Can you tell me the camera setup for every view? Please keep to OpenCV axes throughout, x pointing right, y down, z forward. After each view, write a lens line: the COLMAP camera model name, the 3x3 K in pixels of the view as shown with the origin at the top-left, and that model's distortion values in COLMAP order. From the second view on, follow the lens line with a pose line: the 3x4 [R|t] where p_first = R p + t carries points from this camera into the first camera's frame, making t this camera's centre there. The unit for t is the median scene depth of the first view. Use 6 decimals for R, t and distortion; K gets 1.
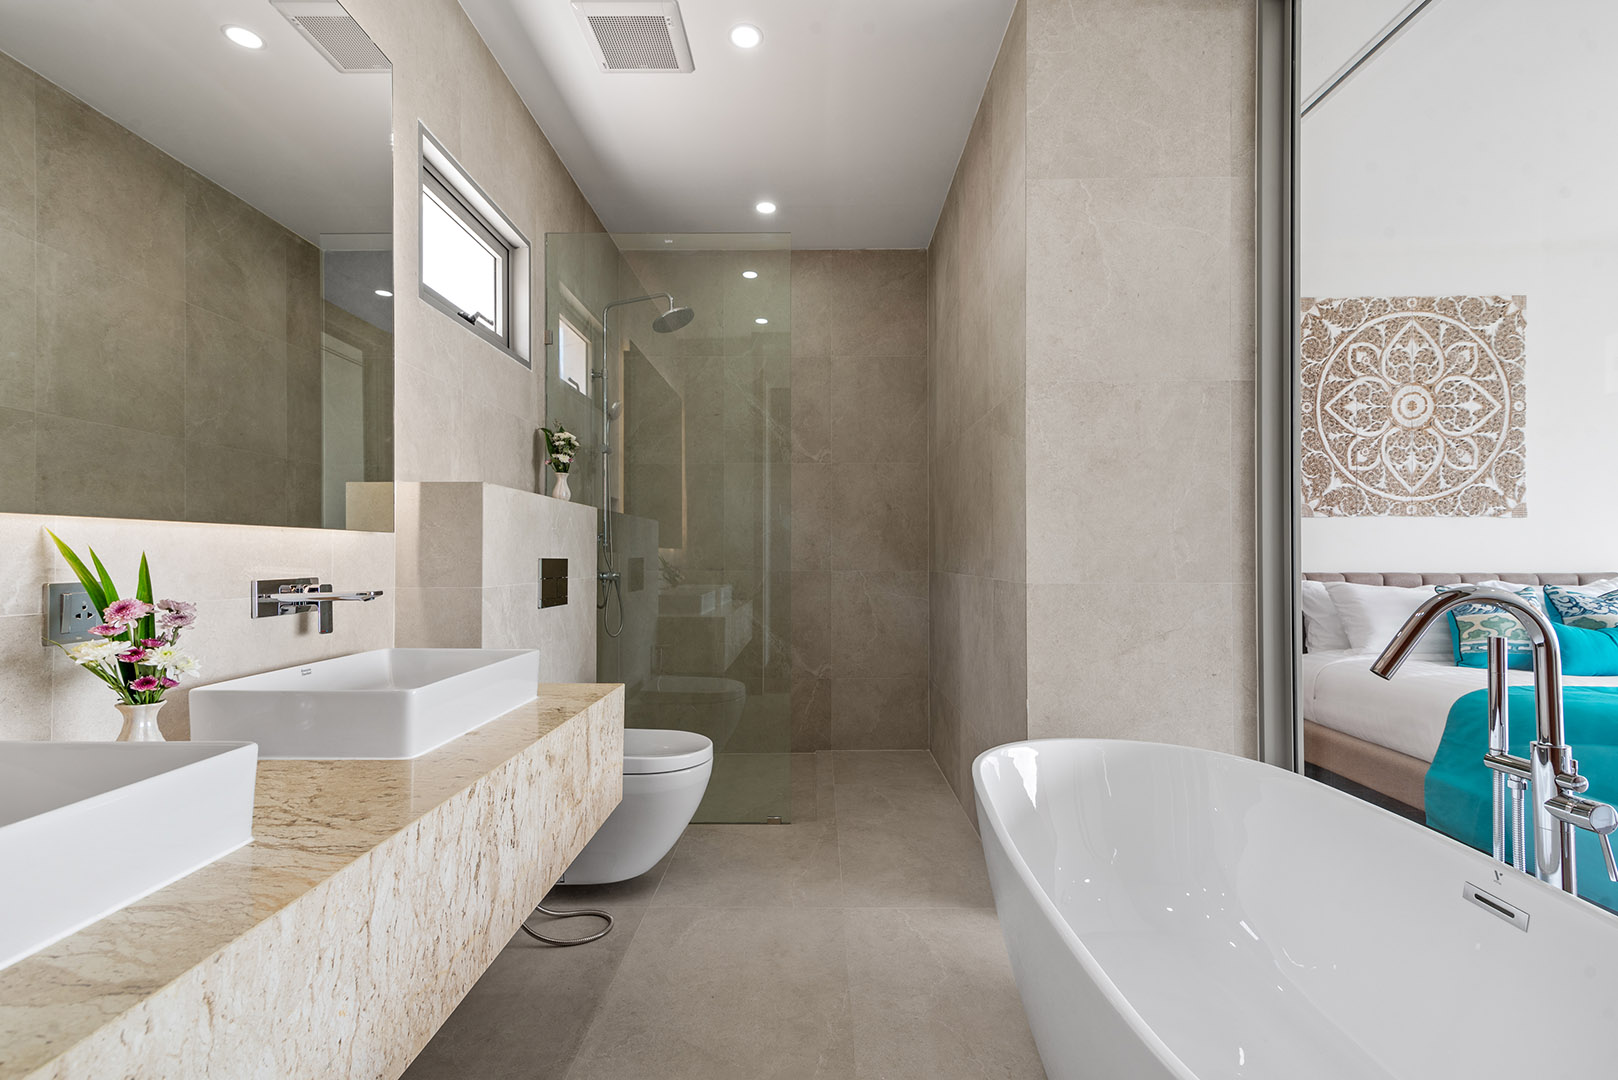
lens RADIAL K [[736.7, 0, 805.8], [0, 736.7, 549.2], [0, 0, 1]] dist [0.013687, -0.001224]
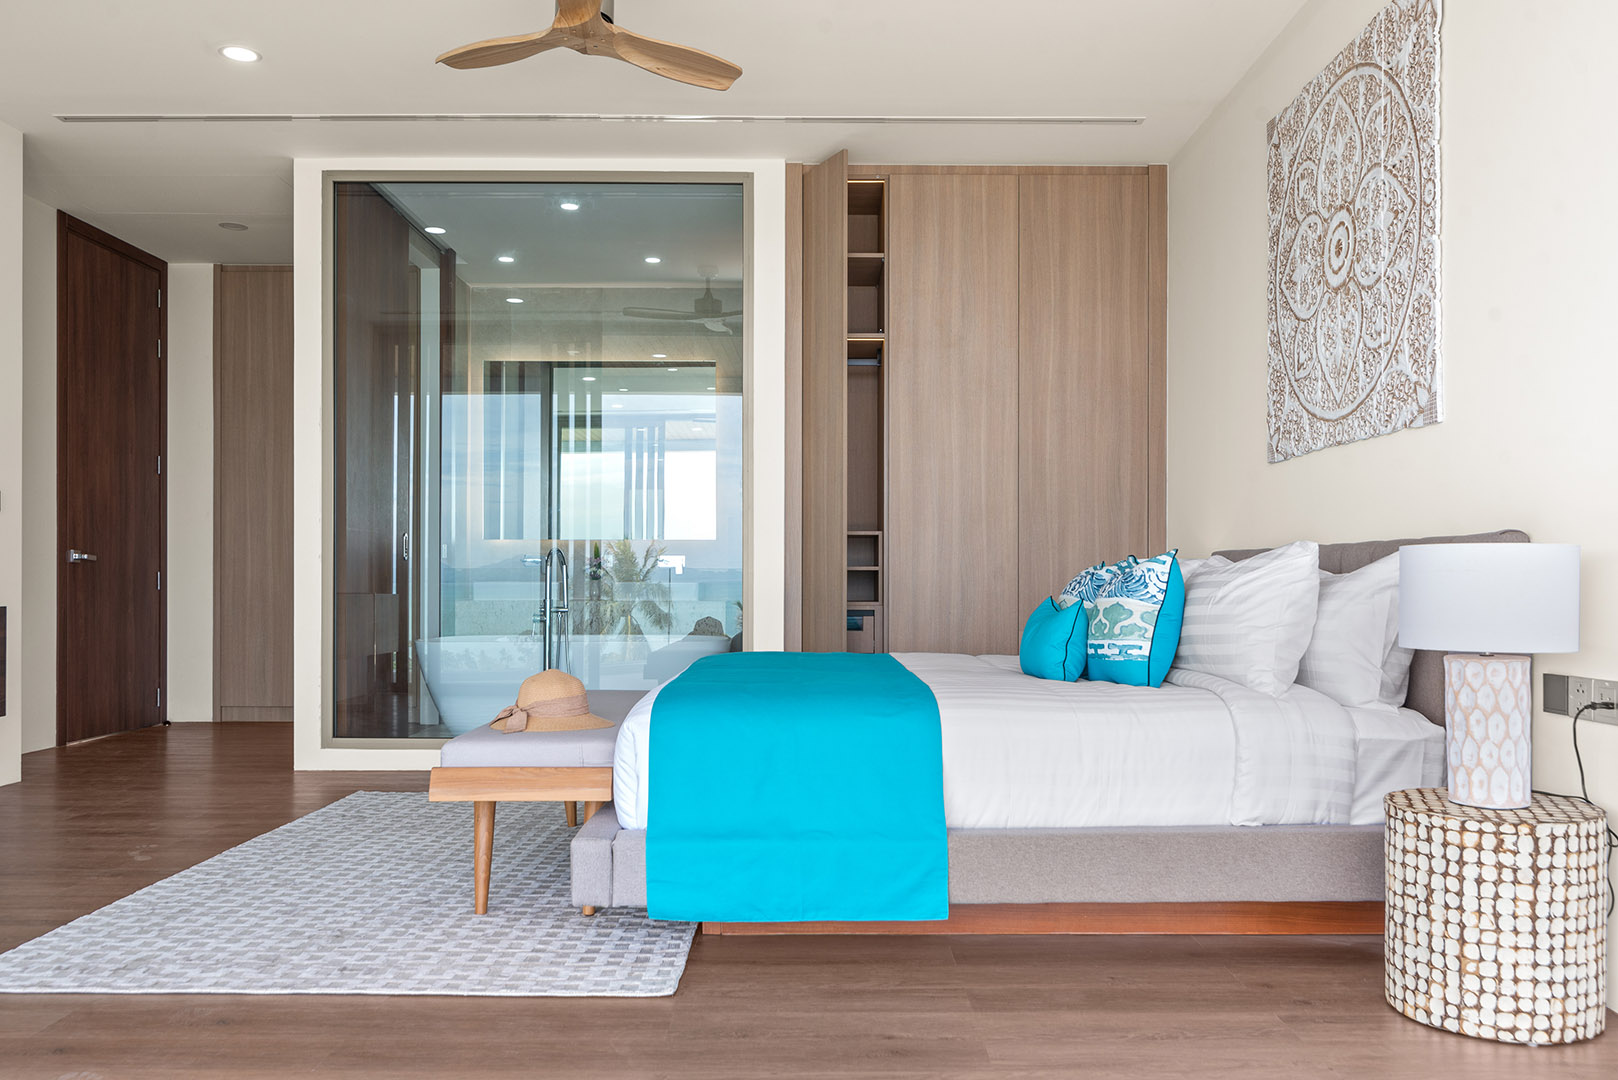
lens RADIAL K [[1243.9, 0, 808.5], [0, 1243.9, 568.3], [0, 0, 1]] dist [0.012076, -0.007678]
pose [[0.017317, -0.010541, -0.999794, 1.750773], [0.008767, 0.999908, -0.010390, 0.056088], [0.999812, -0.008585, 0.017408, 0.579889]]
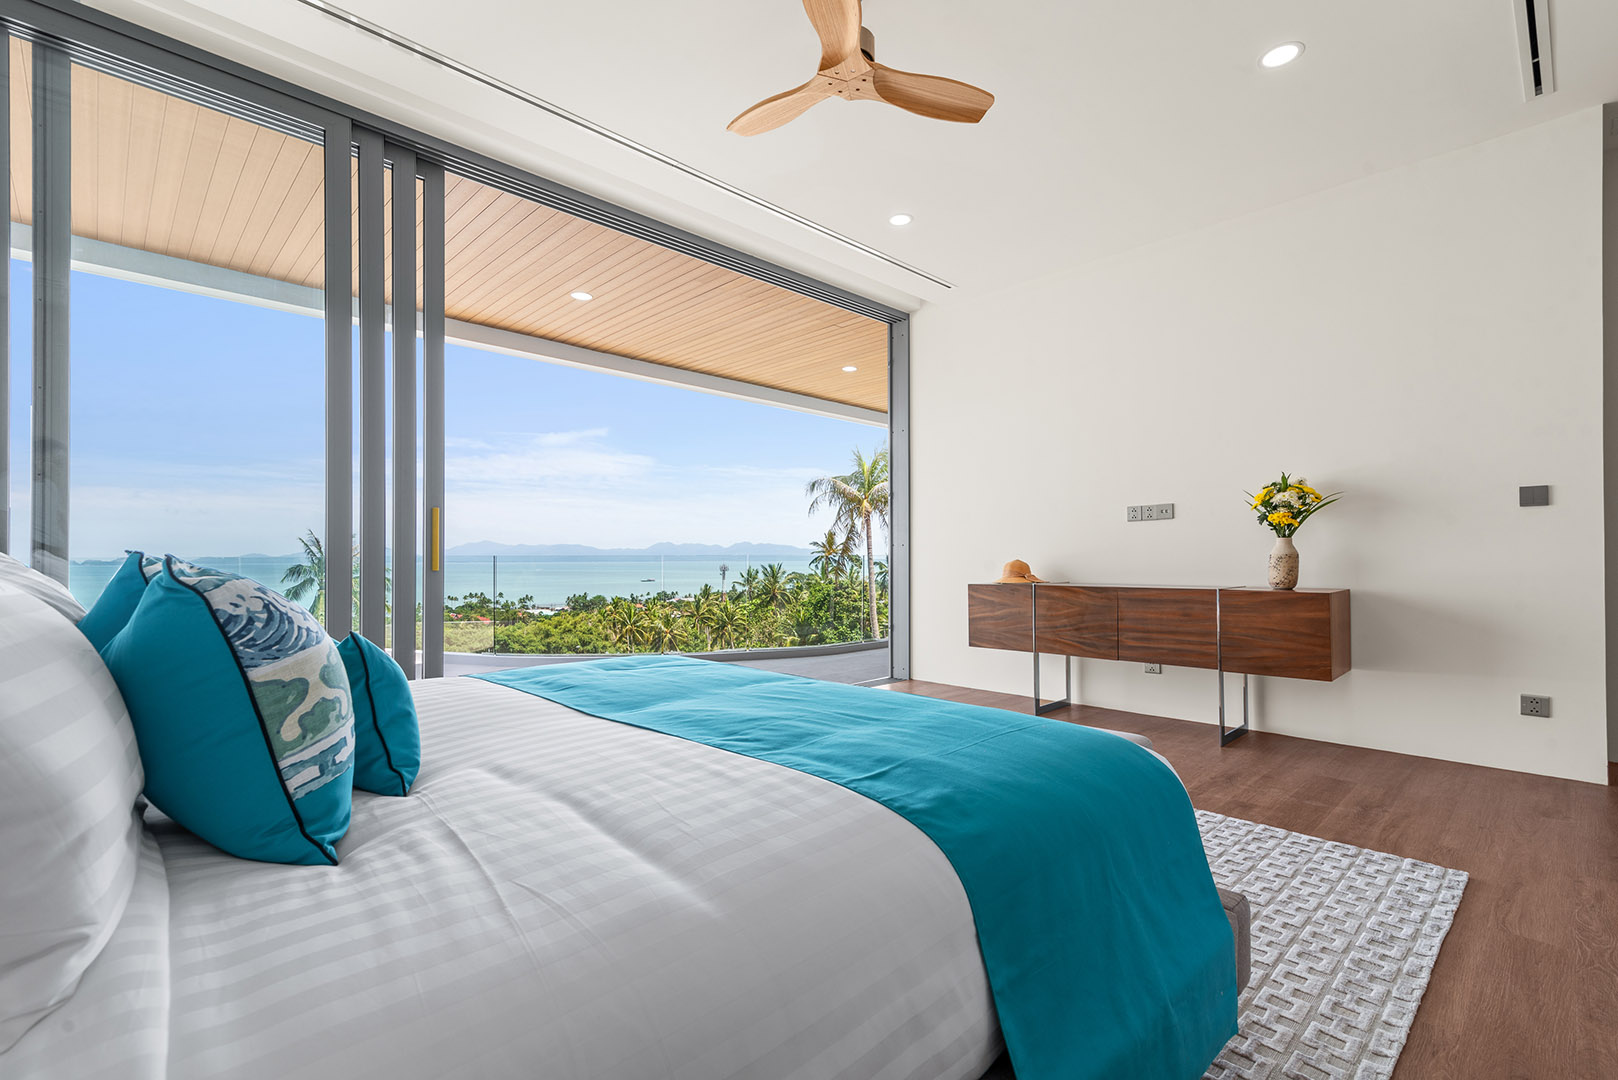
lens RADIAL K [[736.7, 0, 801.5], [0, 736.7, 548.2], [0, 0, 1]] dist [0.013687, -0.001224]
pose [[-0.712288, 0.007427, 0.701848, 0.850075], [-0.013679, 0.999607, -0.024461, 0.046639], [-0.701754, -0.027024, -0.711906, 0.872600]]
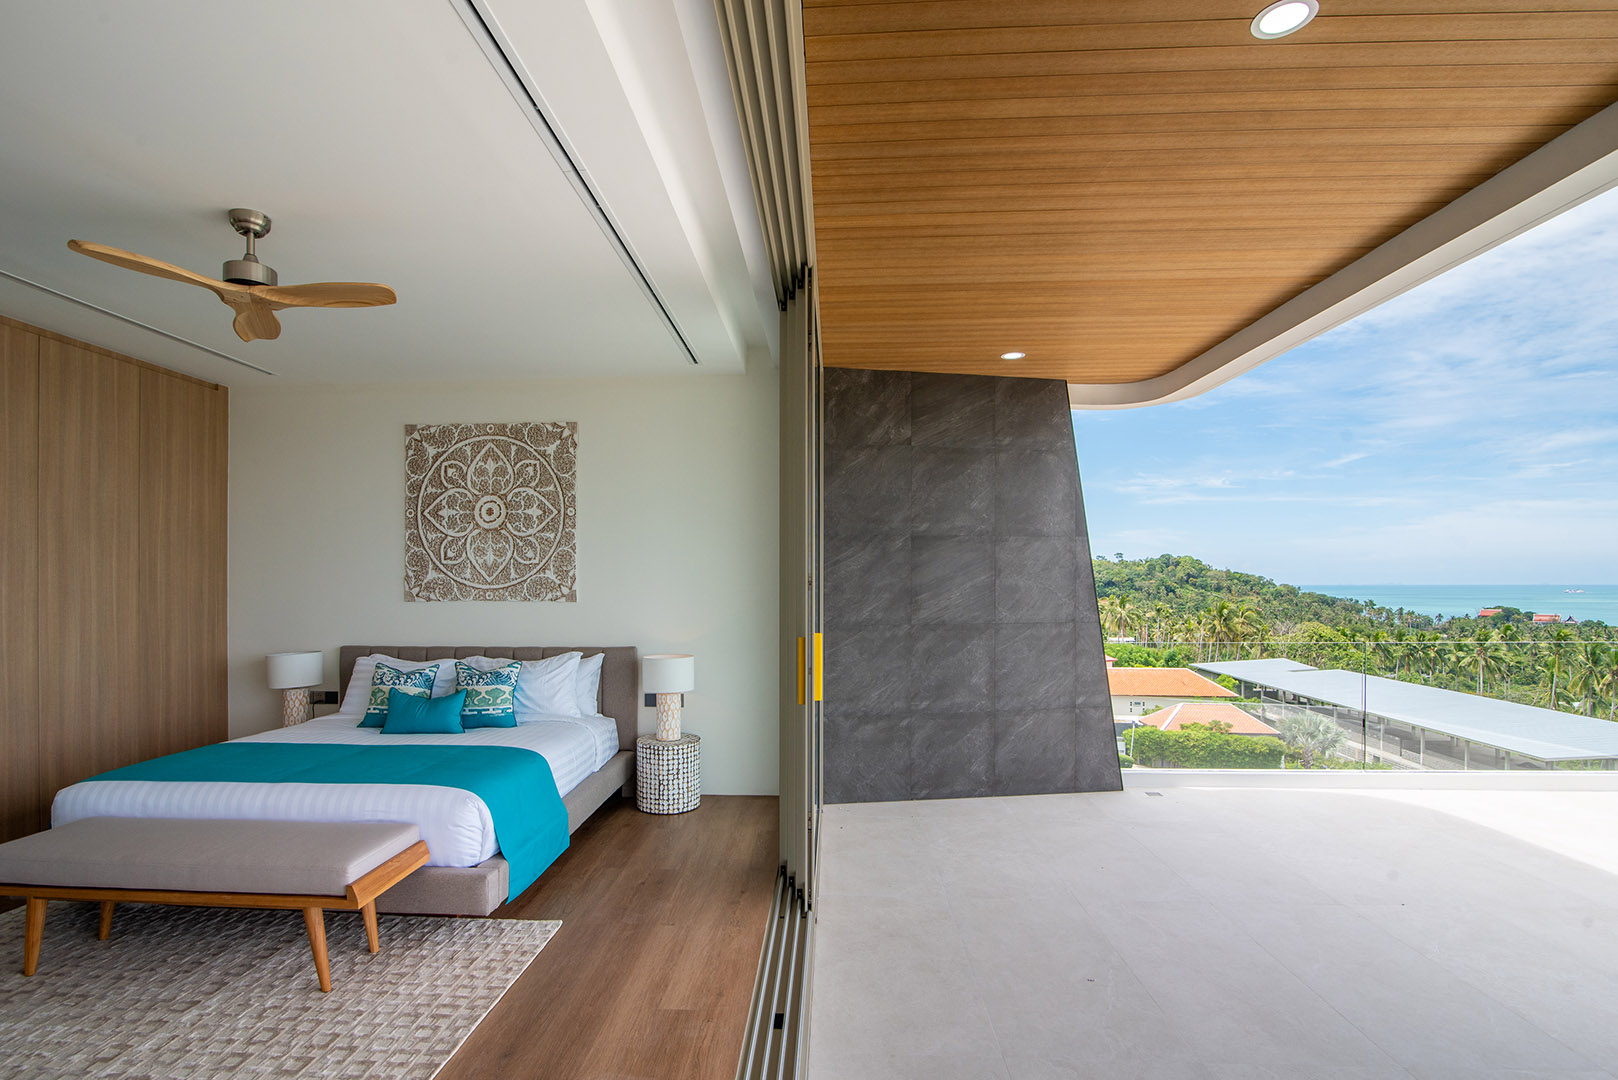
lens RADIAL K [[764.1, 0, 788.4], [0, 764.1, 577.5], [0, 0, 1]] dist [-0.009676, -0.002132]
pose [[0.999157, -0.005651, -0.040655, 1.364189], [0.005826, 0.999974, 0.004180, -0.085416], [0.040630, -0.004414, 0.999164, -0.251513]]
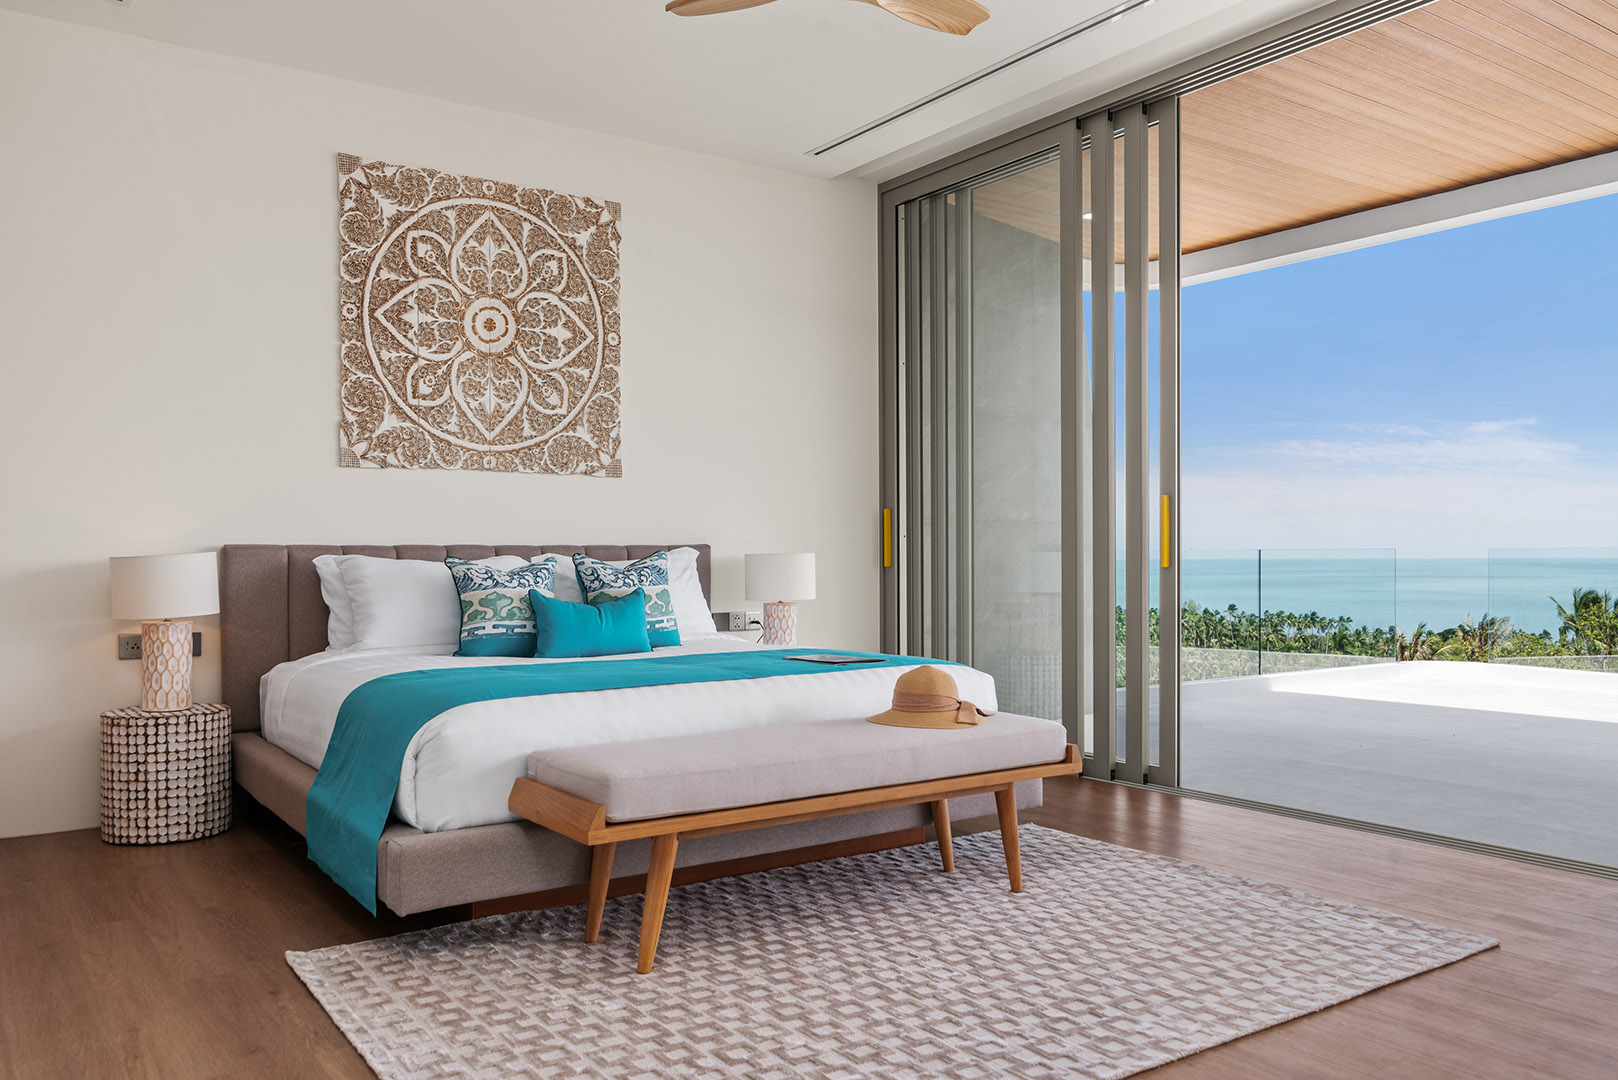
lens RADIAL K [[1243.9, 0, 812.1], [0, 1243.9, 560.3], [0, 0, 1]] dist [0.012076, -0.007678]
pose [[0.803643, -0.009249, 0.595040, 0.322670], [0.000591, 0.999891, 0.014745, 0.028514], [-0.595112, -0.011498, 0.803561, -0.217194]]
